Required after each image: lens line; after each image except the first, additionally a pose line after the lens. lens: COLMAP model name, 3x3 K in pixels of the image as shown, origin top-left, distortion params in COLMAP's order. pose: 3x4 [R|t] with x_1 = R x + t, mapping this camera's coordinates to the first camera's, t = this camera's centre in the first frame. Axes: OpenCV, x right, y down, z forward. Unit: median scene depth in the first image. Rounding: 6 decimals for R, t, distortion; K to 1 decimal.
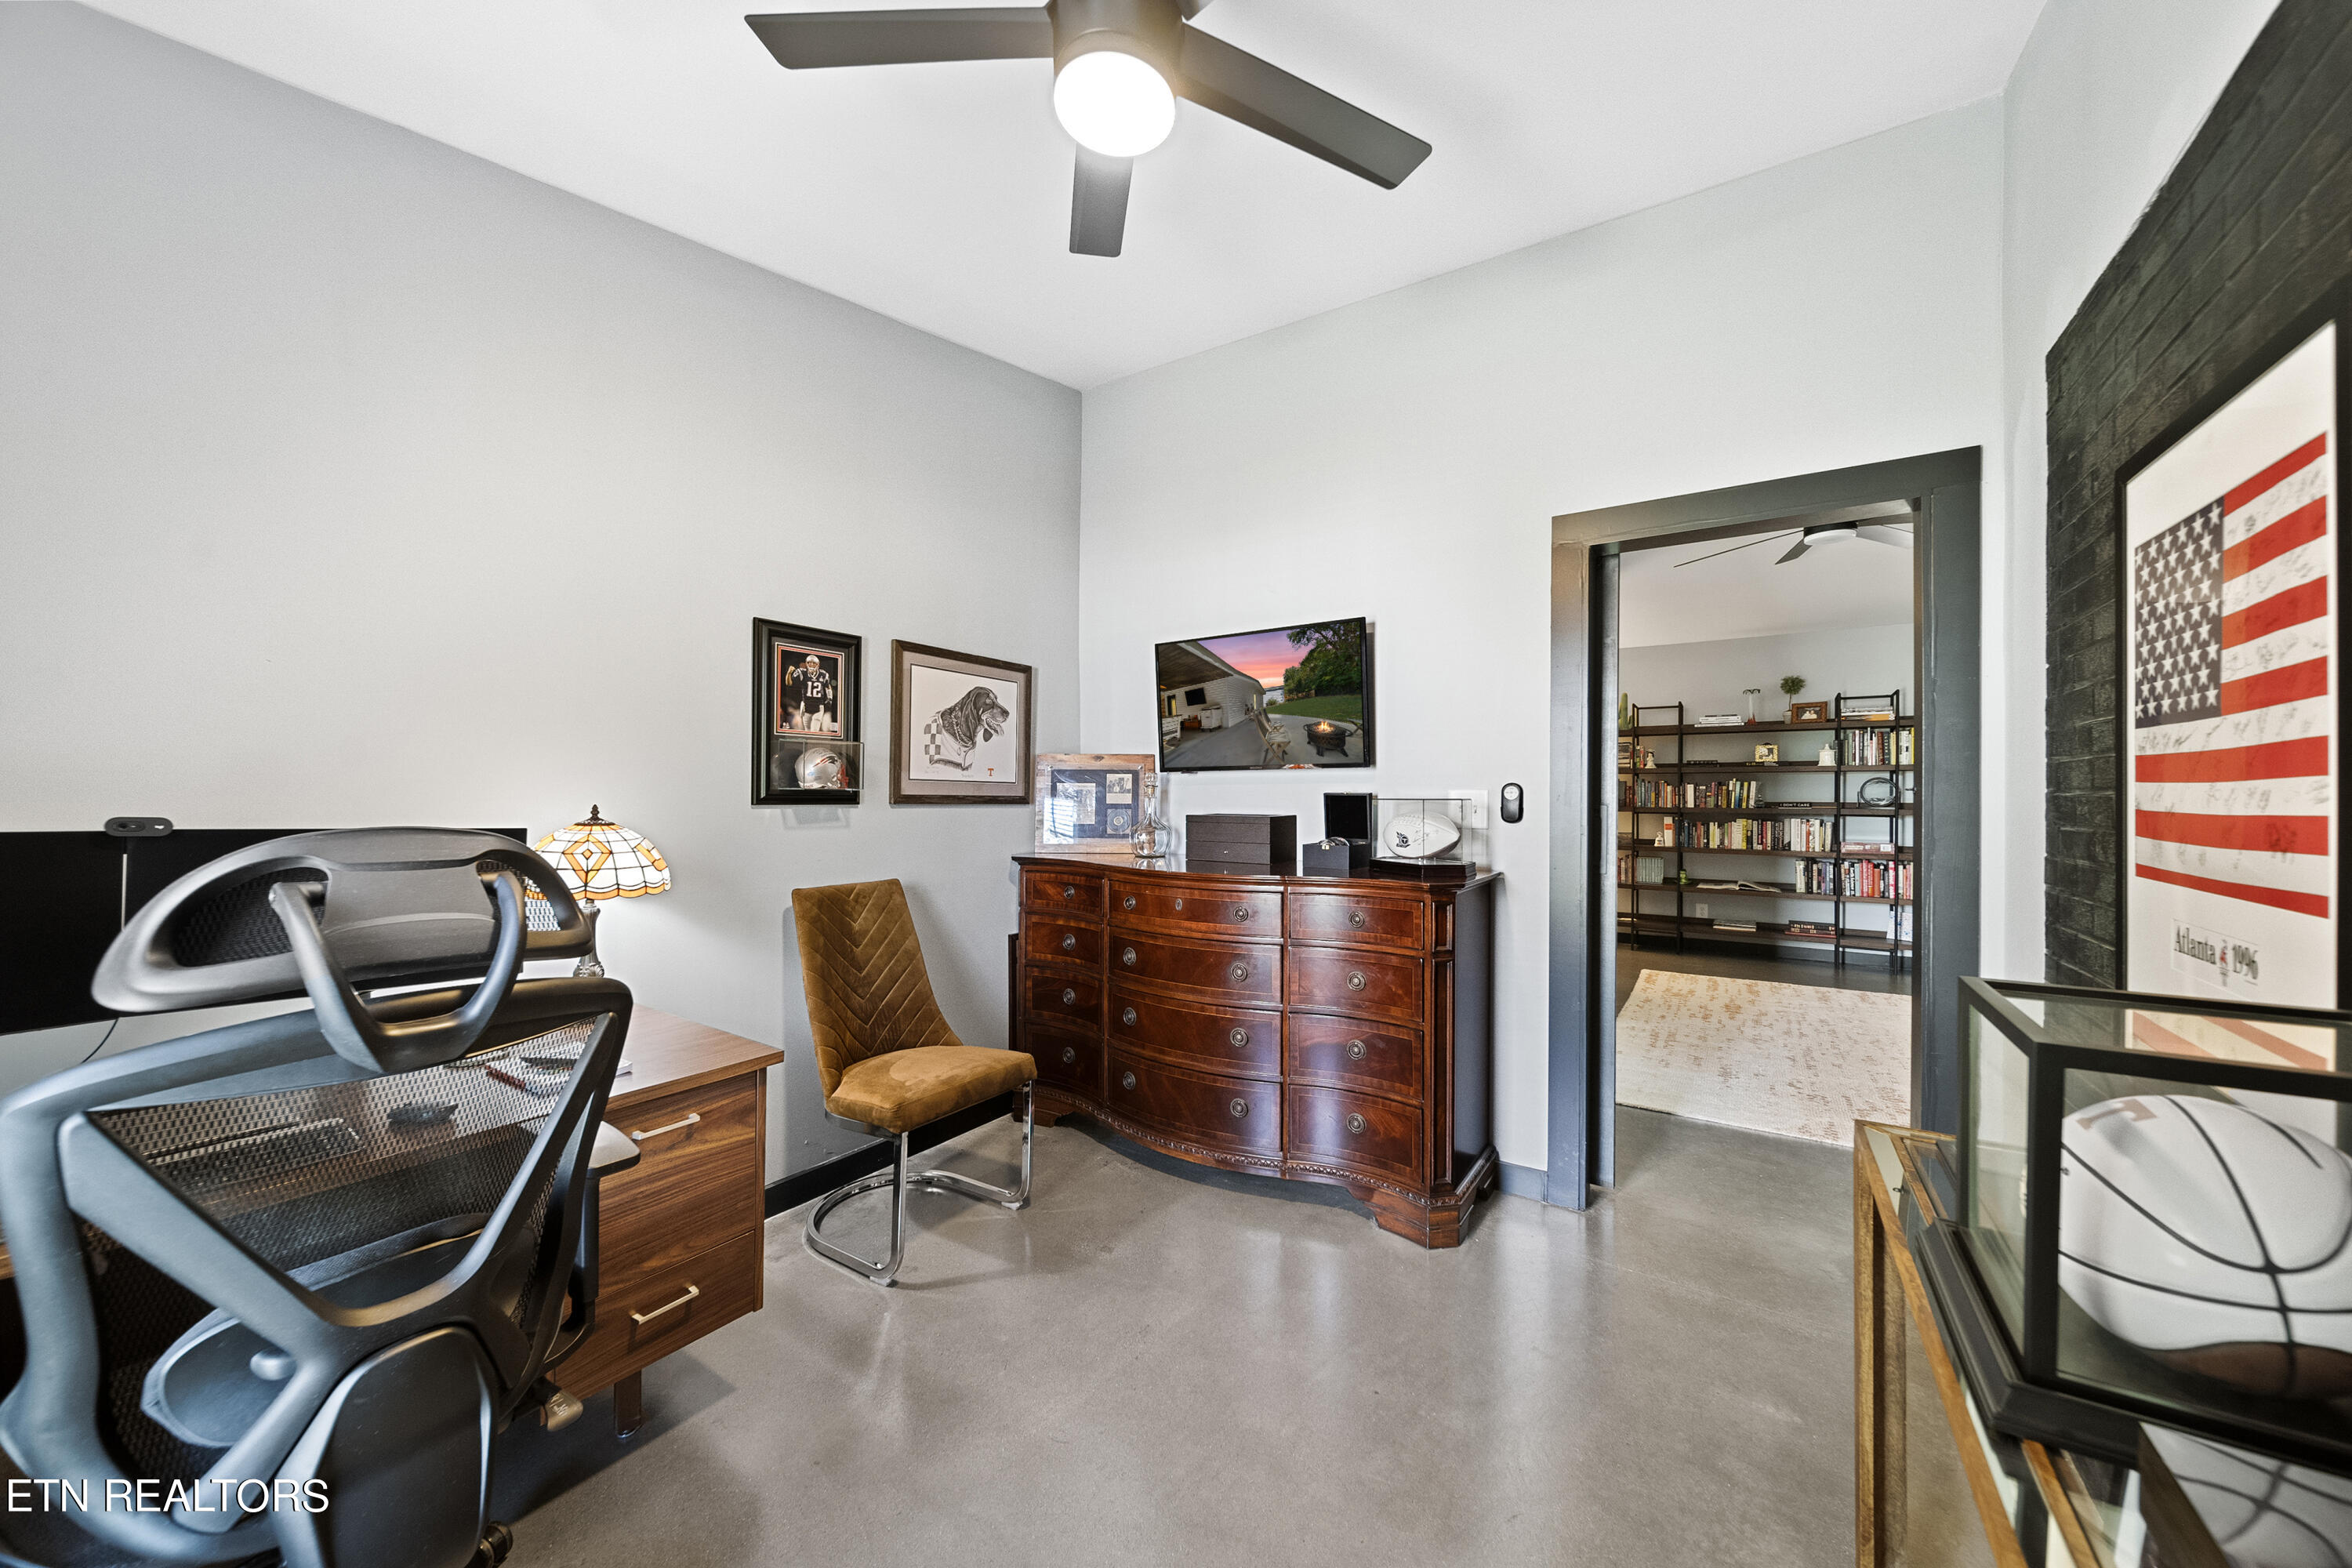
lens RADIAL K [[850.0, 0, 1186.0], [0, 850.0, 797.1], [0, 0, 1]] dist [0.000395, -0.000010]
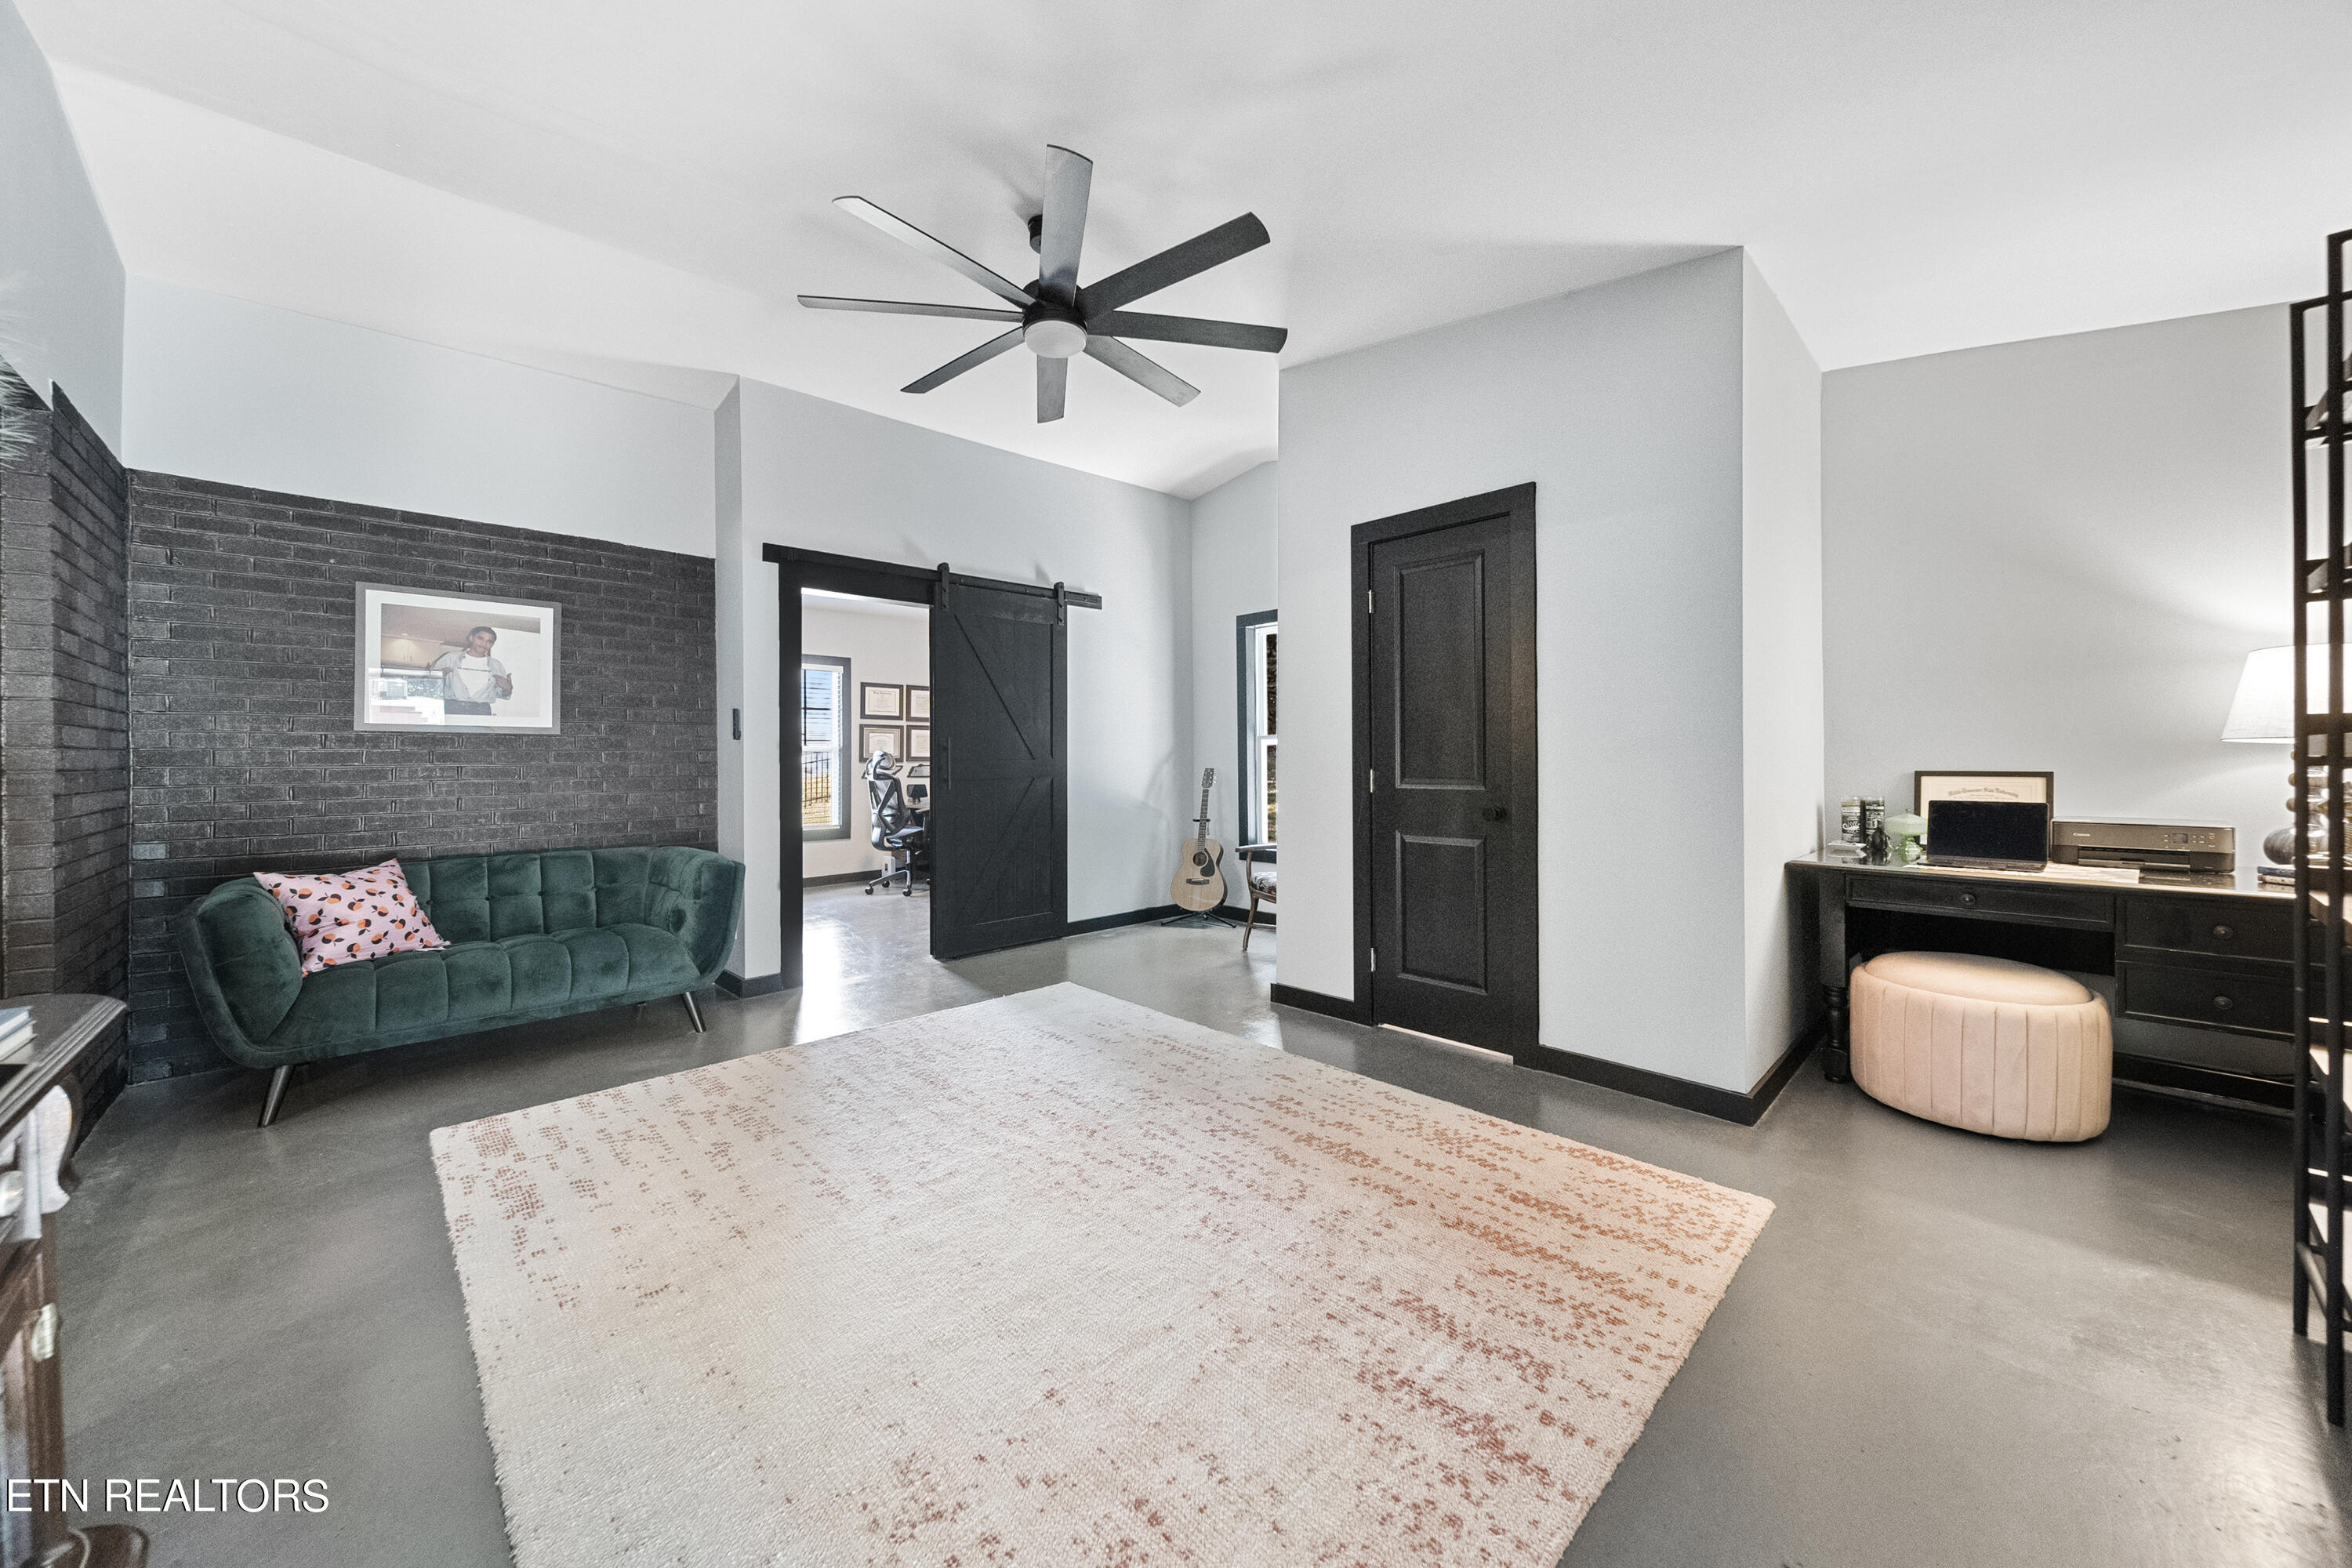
lens RADIAL K [[850.0, 0, 1186.0], [0, 850.0, 797.1], [0, 0, 1]] dist [0.000395, -0.000010]
pose [[-0.230010, 0.045069, -0.972144, 0.849939], [0.005185, 0.998970, 0.045086, 0.017225], [0.973175, 0.005330, -0.230006, 0.775098]]
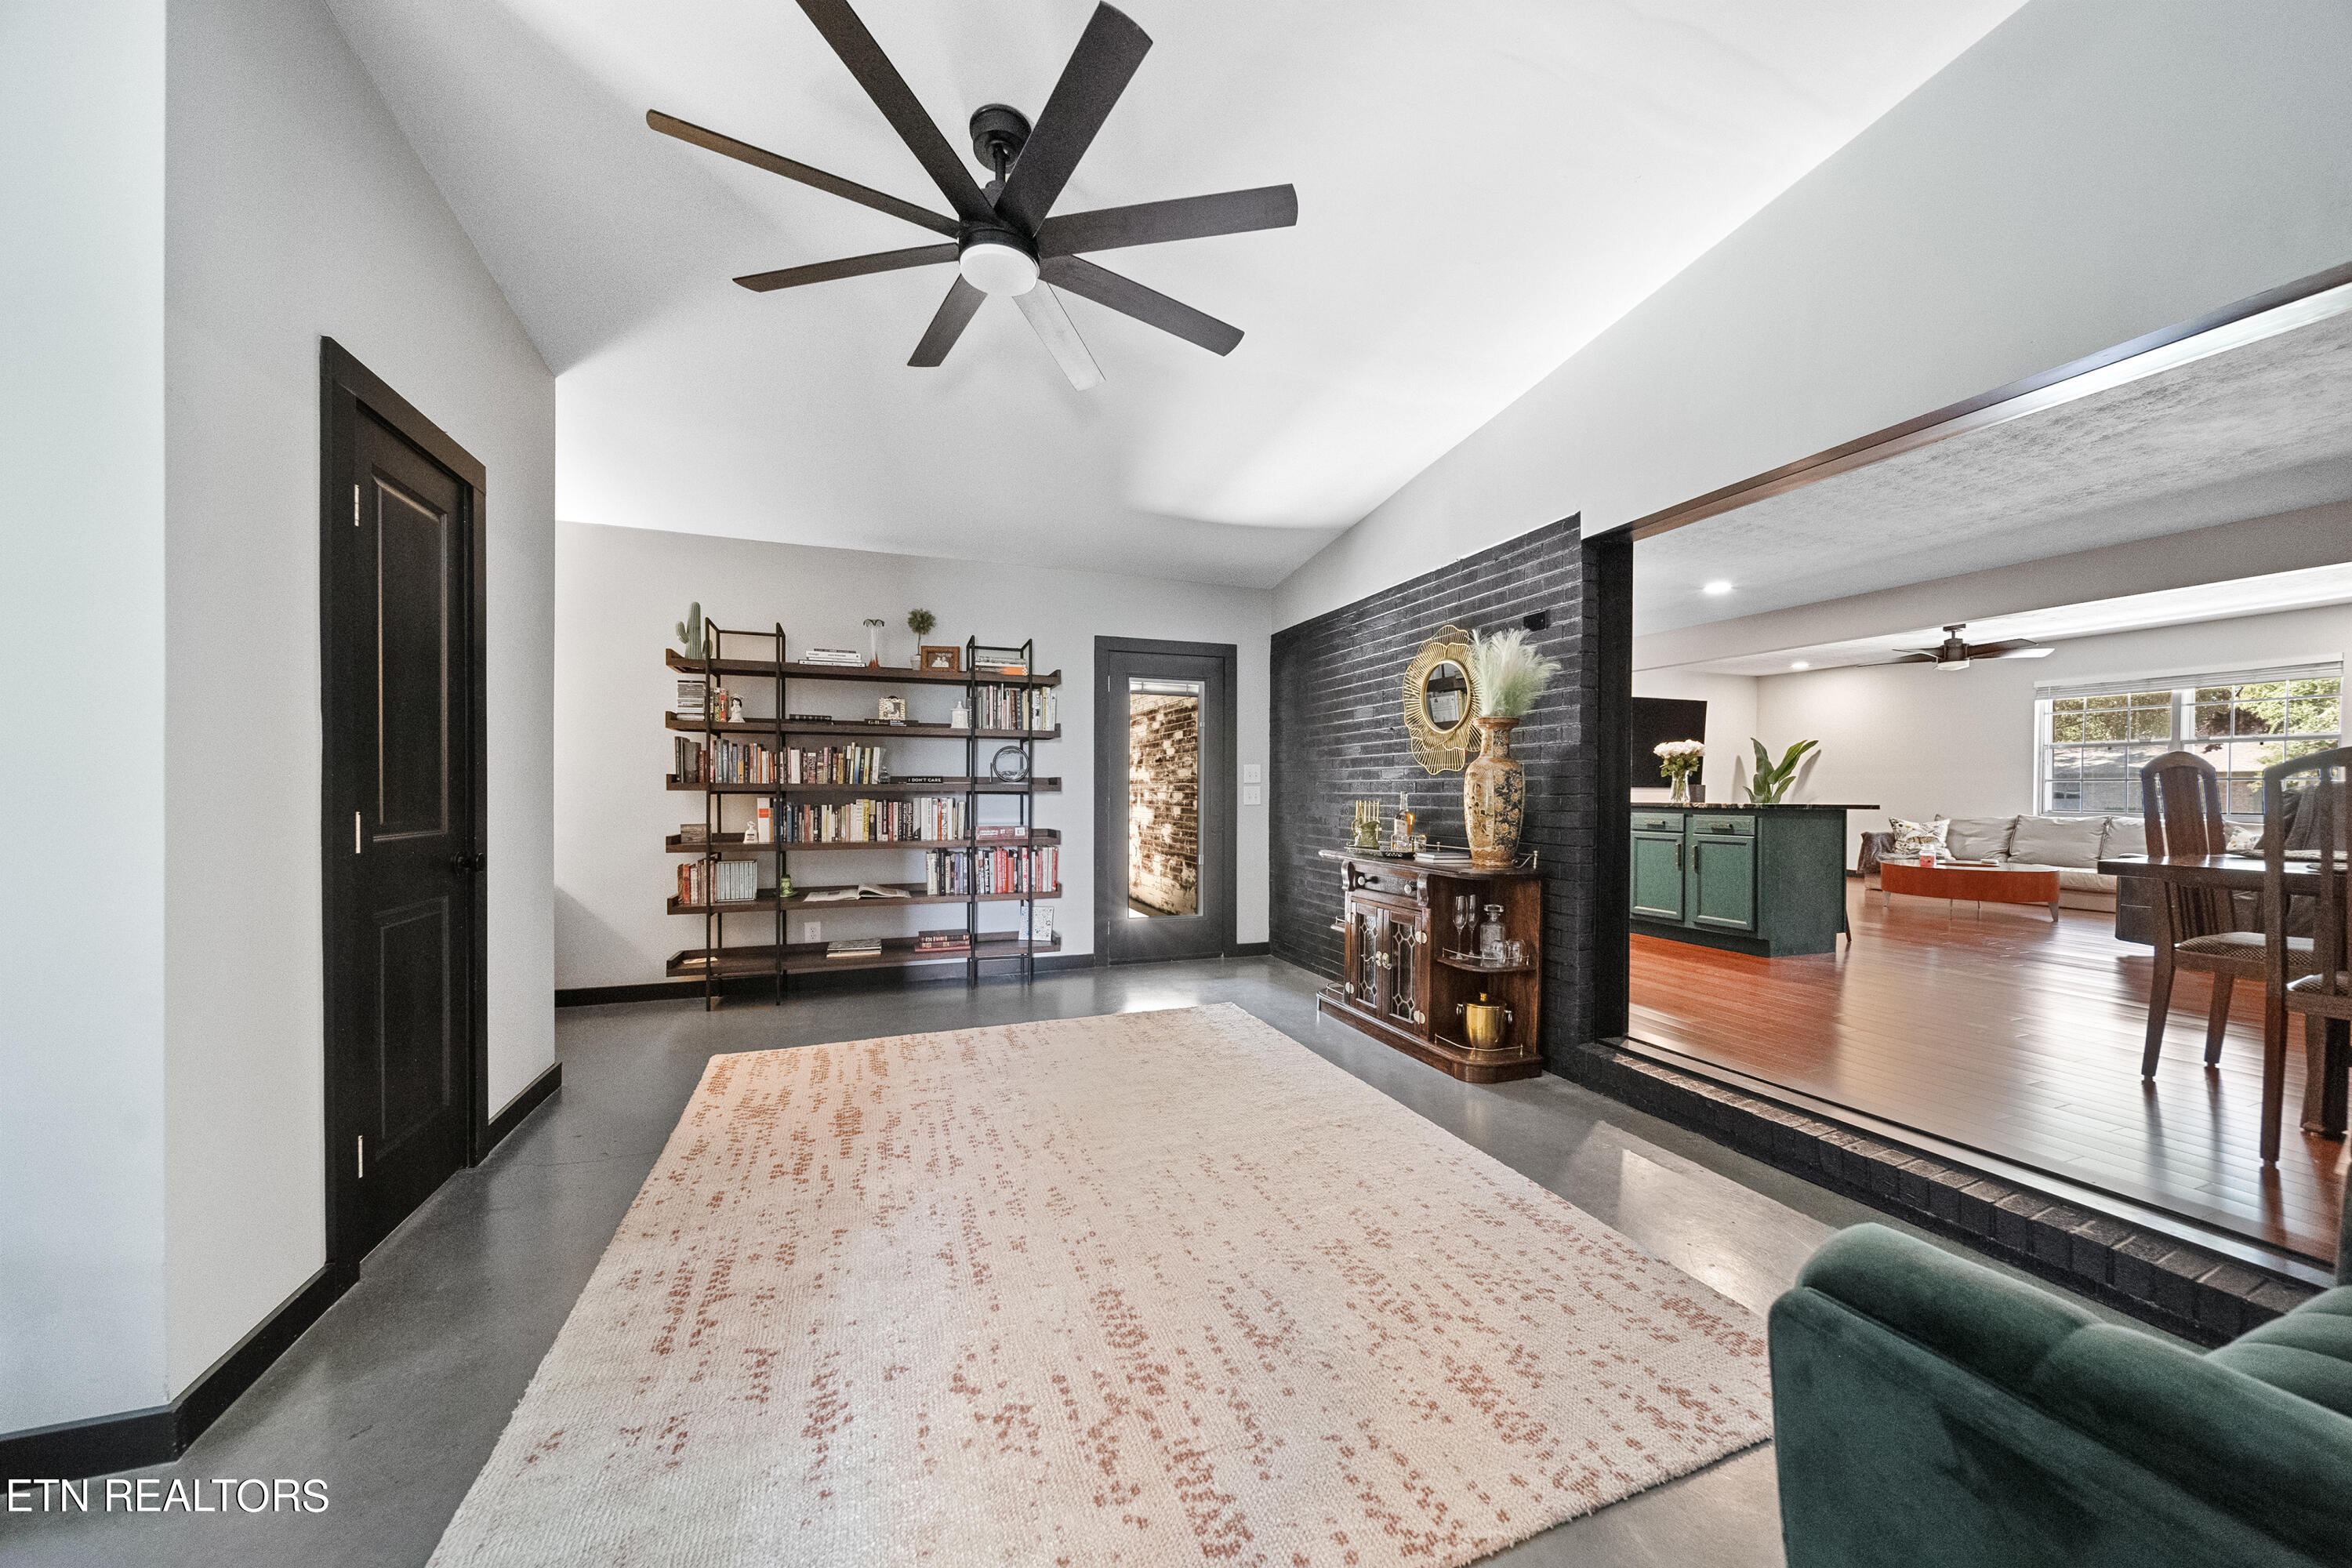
lens RADIAL K [[850.0, 0, 1186.0], [0, 850.0, 797.1], [0, 0, 1]] dist [0.000395, -0.000010]
pose [[0.590719, -0.009798, 0.806818, 0.238881], [0.001101, 0.999935, 0.011337, 0.016149], [-0.806877, -0.005809, 0.590691, 0.359995]]
